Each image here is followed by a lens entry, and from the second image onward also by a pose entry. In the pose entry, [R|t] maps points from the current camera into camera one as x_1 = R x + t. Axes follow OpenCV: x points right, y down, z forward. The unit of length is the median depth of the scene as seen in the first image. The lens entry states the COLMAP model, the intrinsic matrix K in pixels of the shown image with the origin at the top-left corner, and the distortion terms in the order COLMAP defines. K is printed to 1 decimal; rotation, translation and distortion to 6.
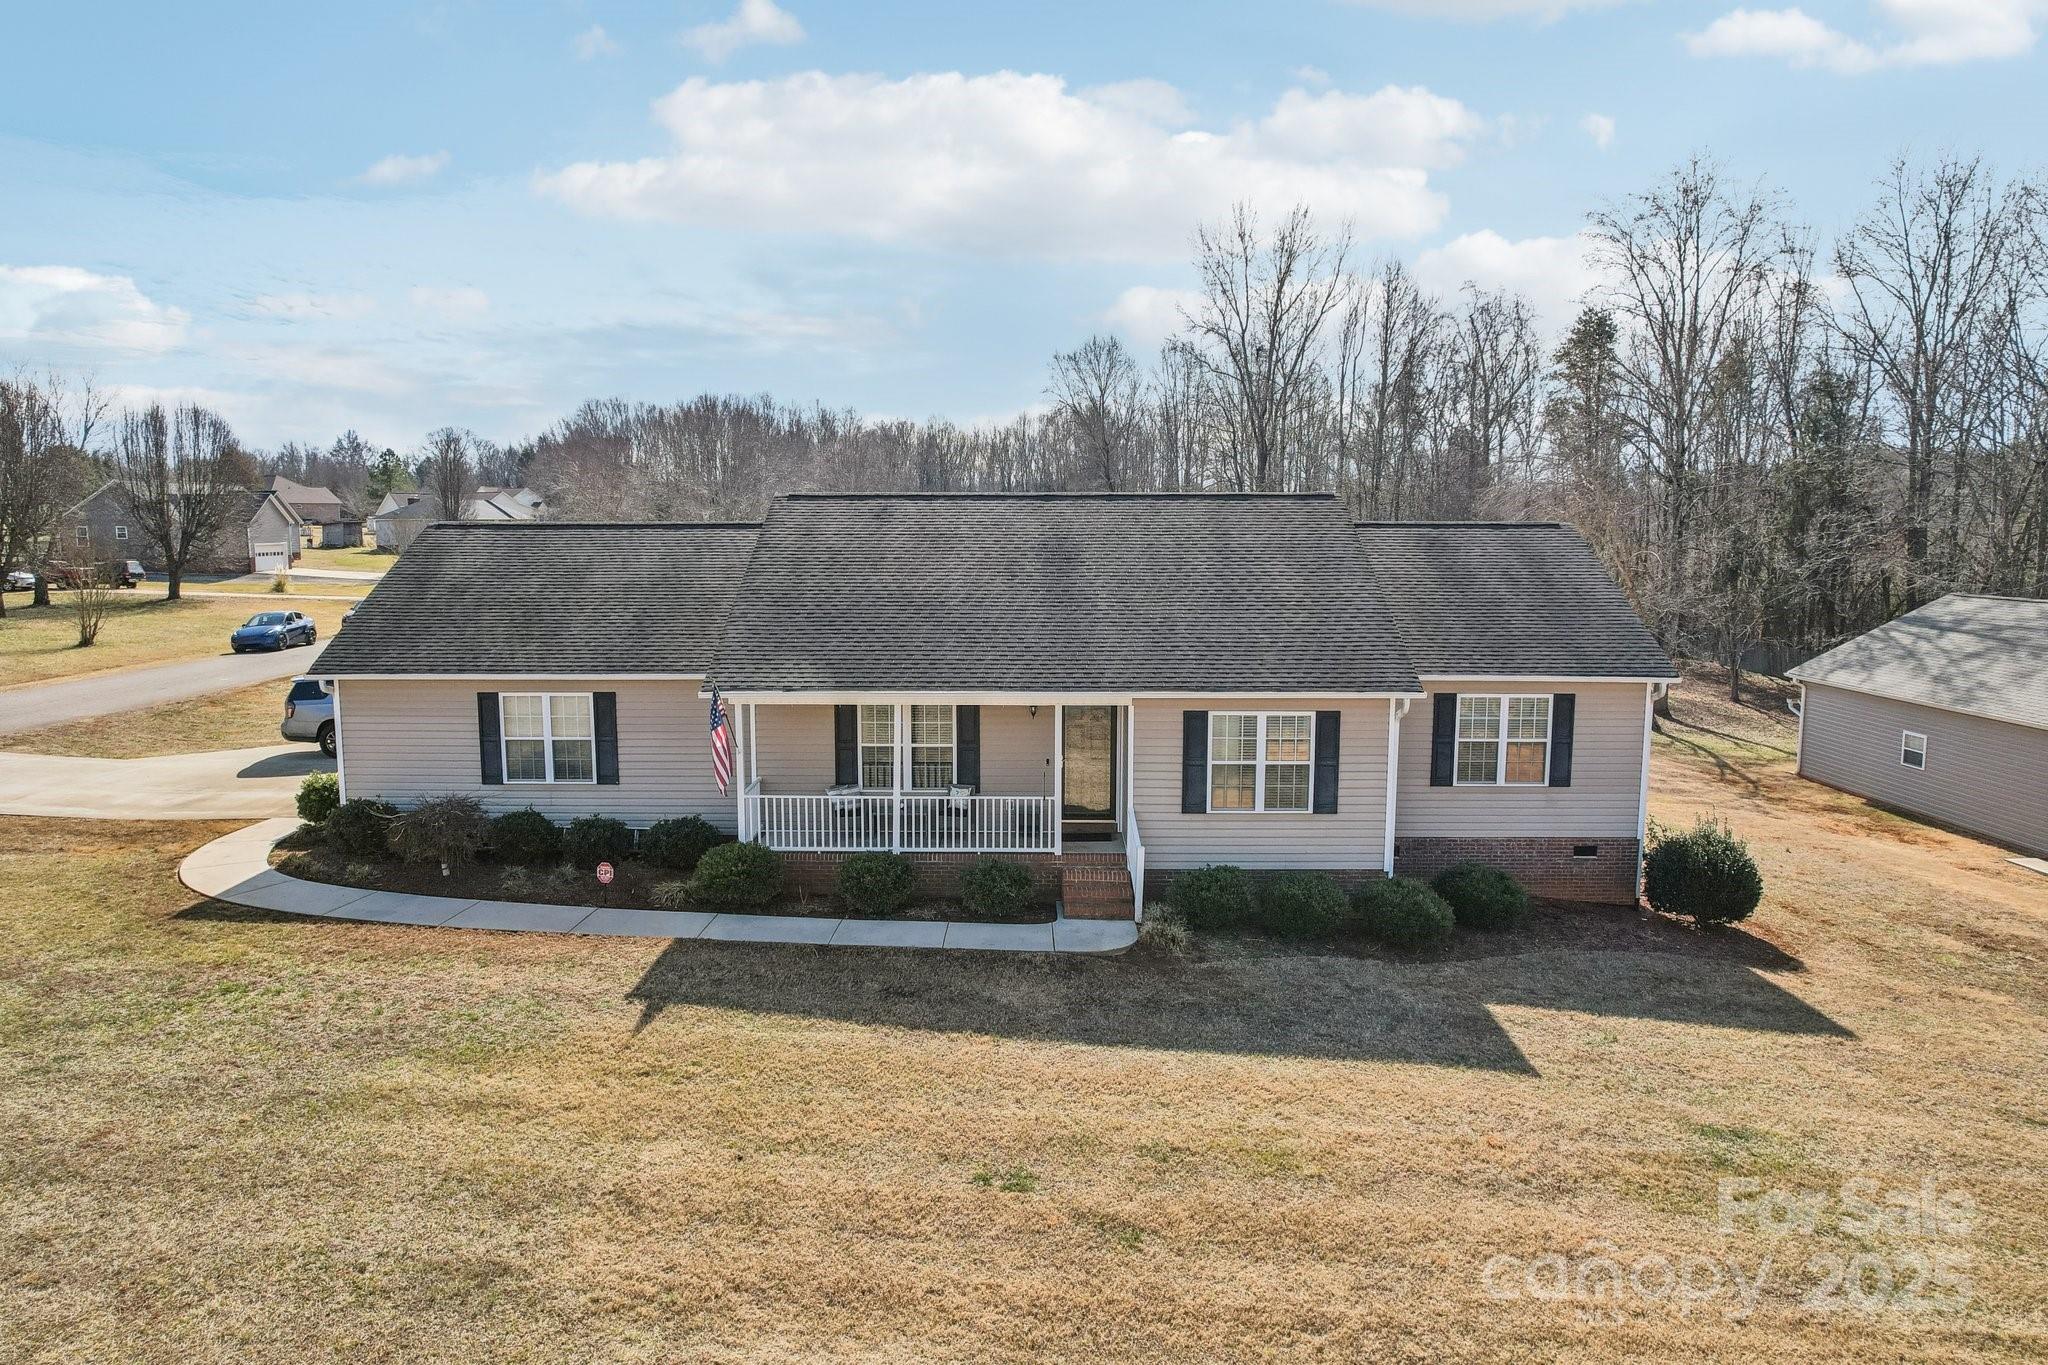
lens RADIAL K [[1342.3, 0, 1024.0], [0, 1342.3, 682.5], [0, 0, 1]] dist [-0.080702, 0.074270]
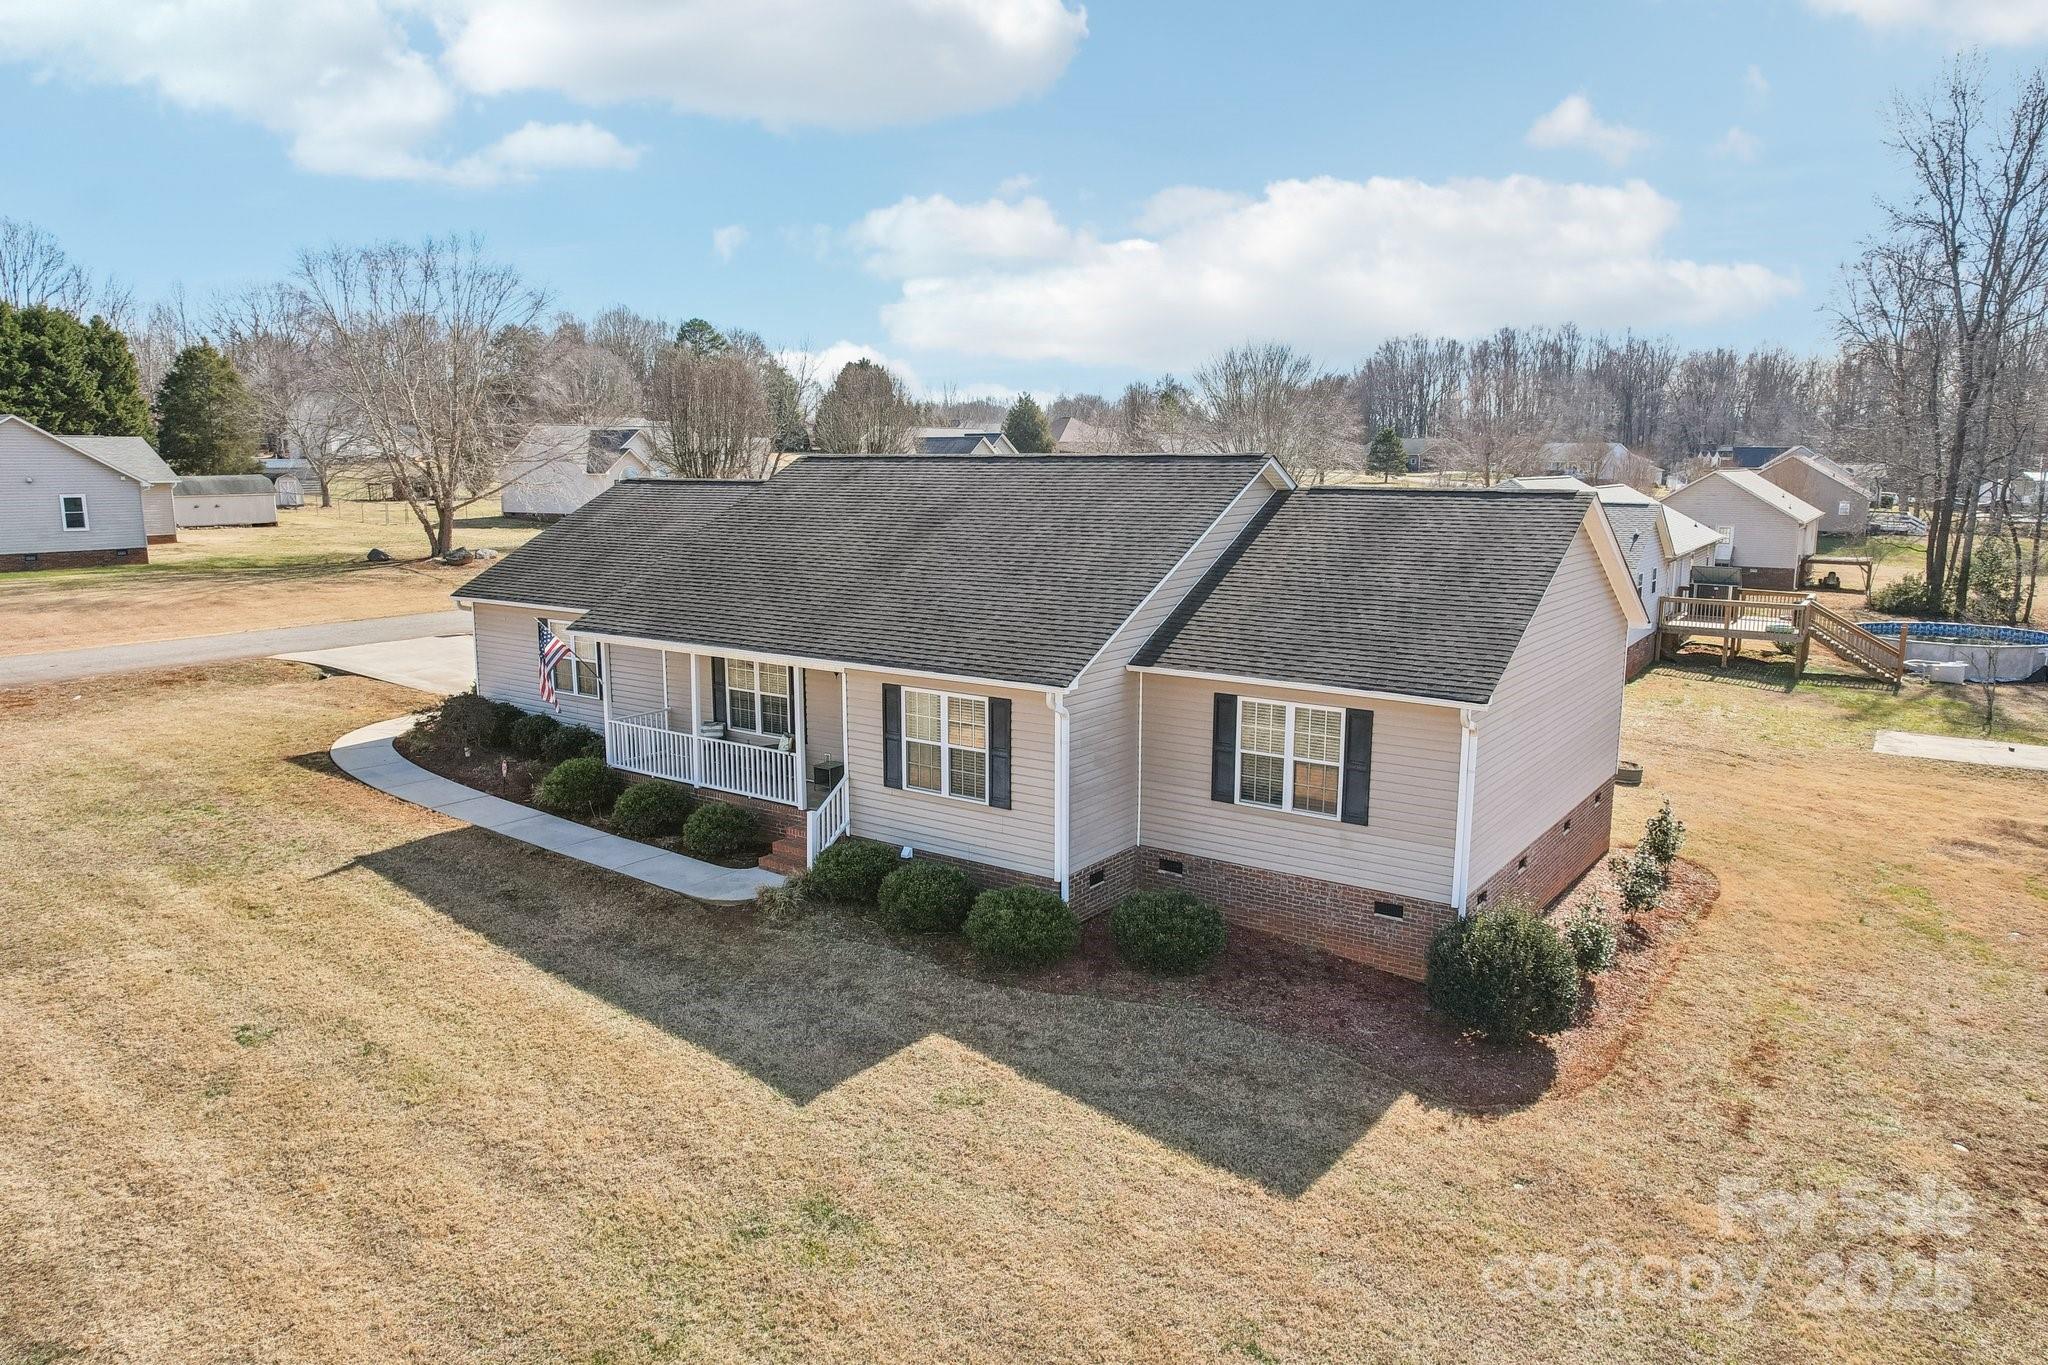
lens RADIAL K [[1353.5, 0, 1024.0], [0, 1353.5, 682.5], [0, 0, 1]] dist [-0.088885, 0.080882]
pose [[0.819948, 0.093963, -0.564673, 0.762511], [-0.068201, 0.995445, 0.066613, -0.052390], [0.568361, -0.016108, 0.822622, 0.240115]]
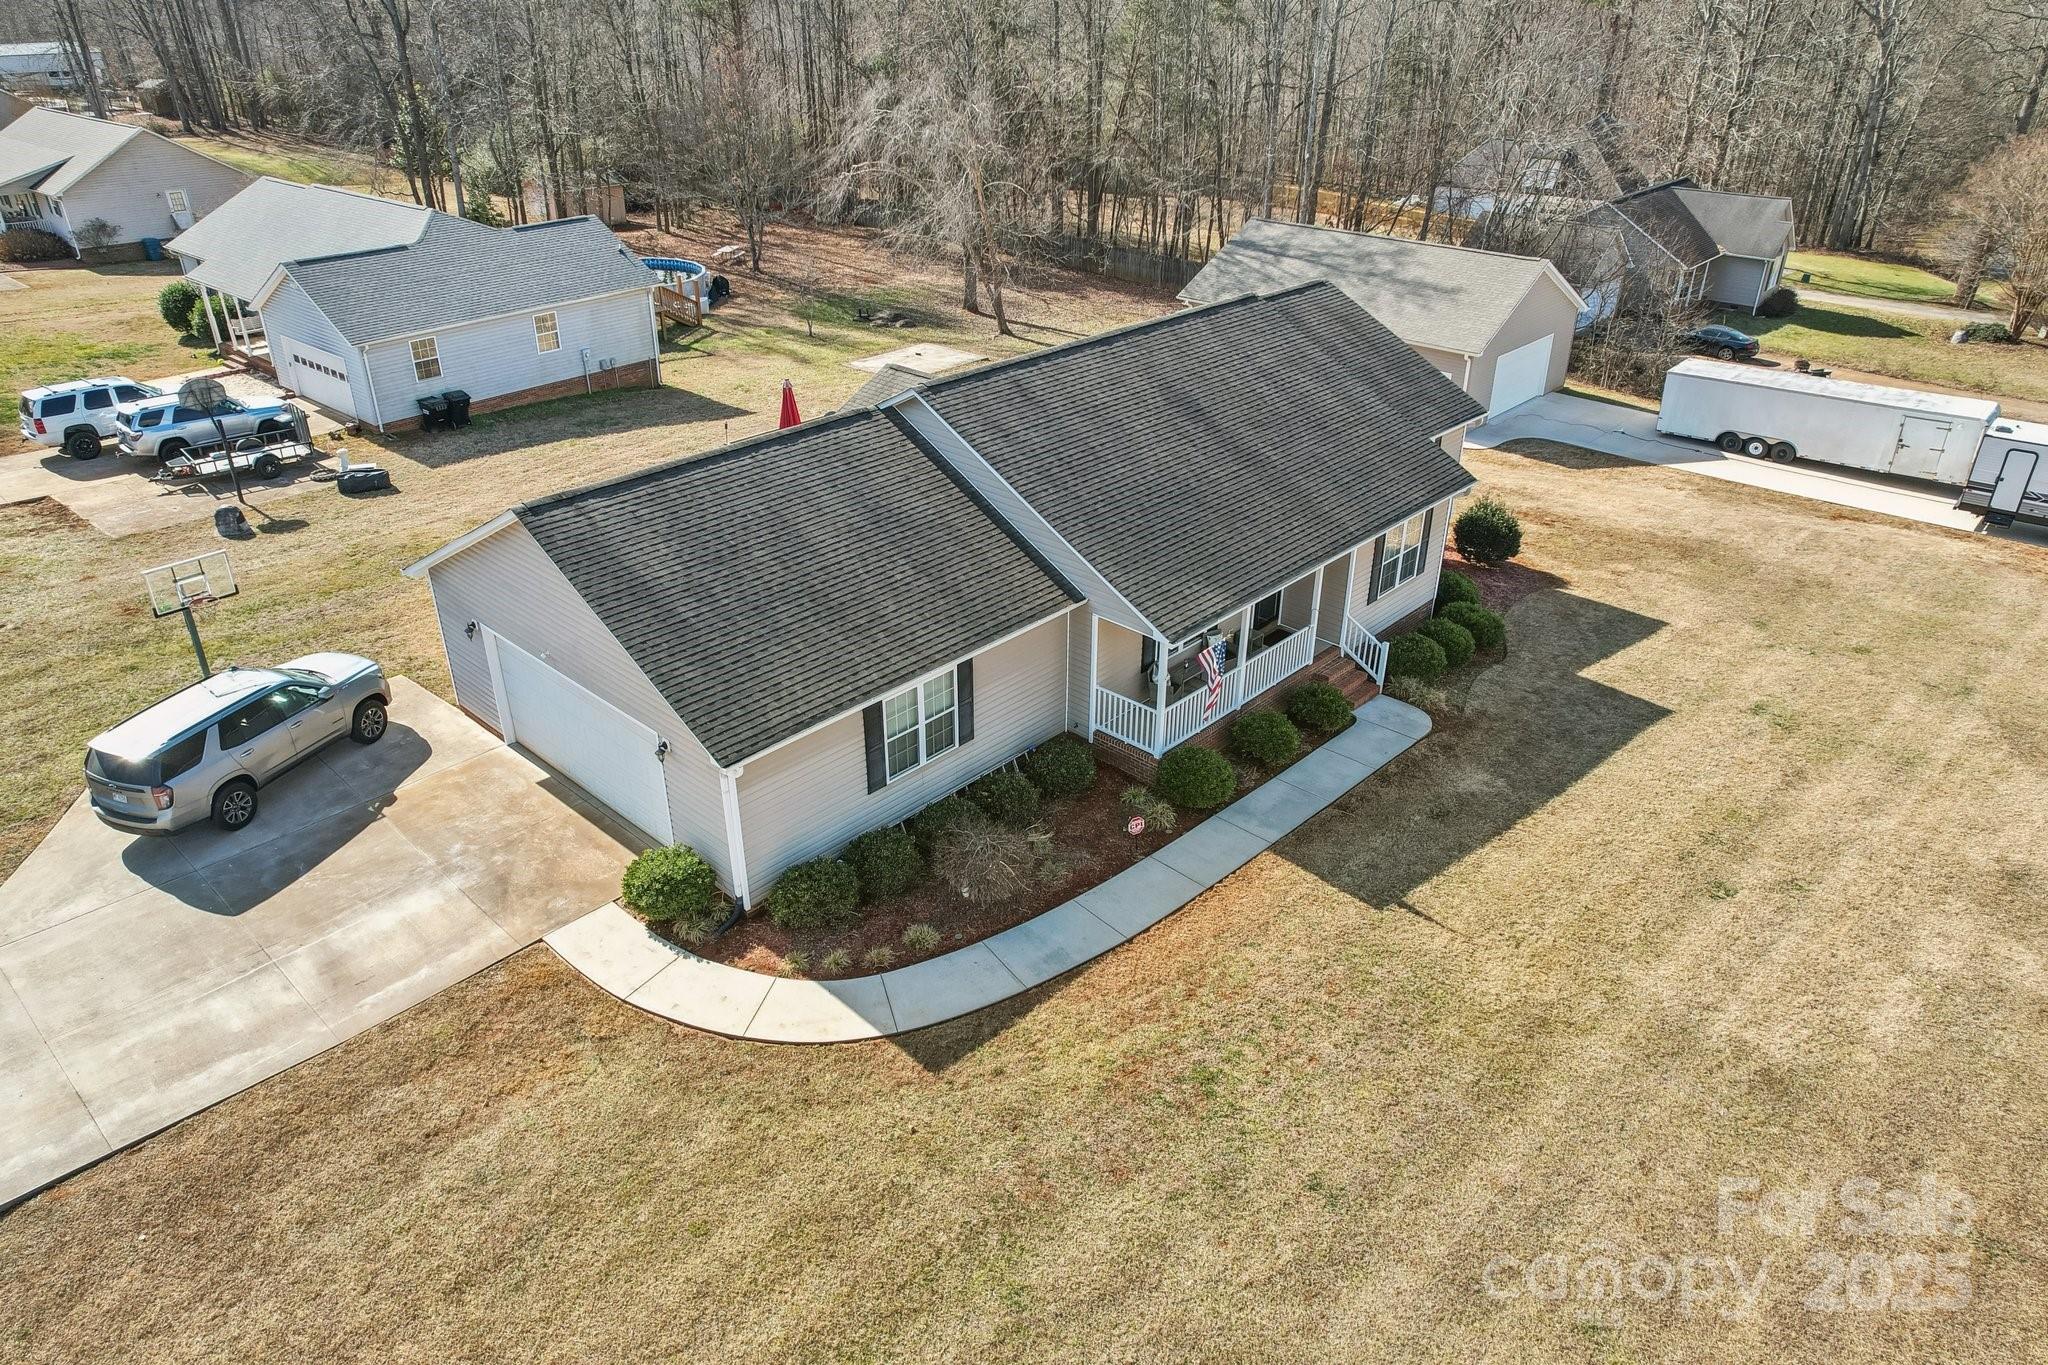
lens RADIAL K [[1342.3, 0, 1024.0], [0, 1342.3, 682.5], [0, 0, 1]] dist [-0.080702, 0.074270]
pose [[0.673868, -0.352012, 0.649608, -1.023575], [0.088221, 0.911257, 0.402279, -0.405629], [-0.733566, -0.213774, 0.645121, 0.369631]]
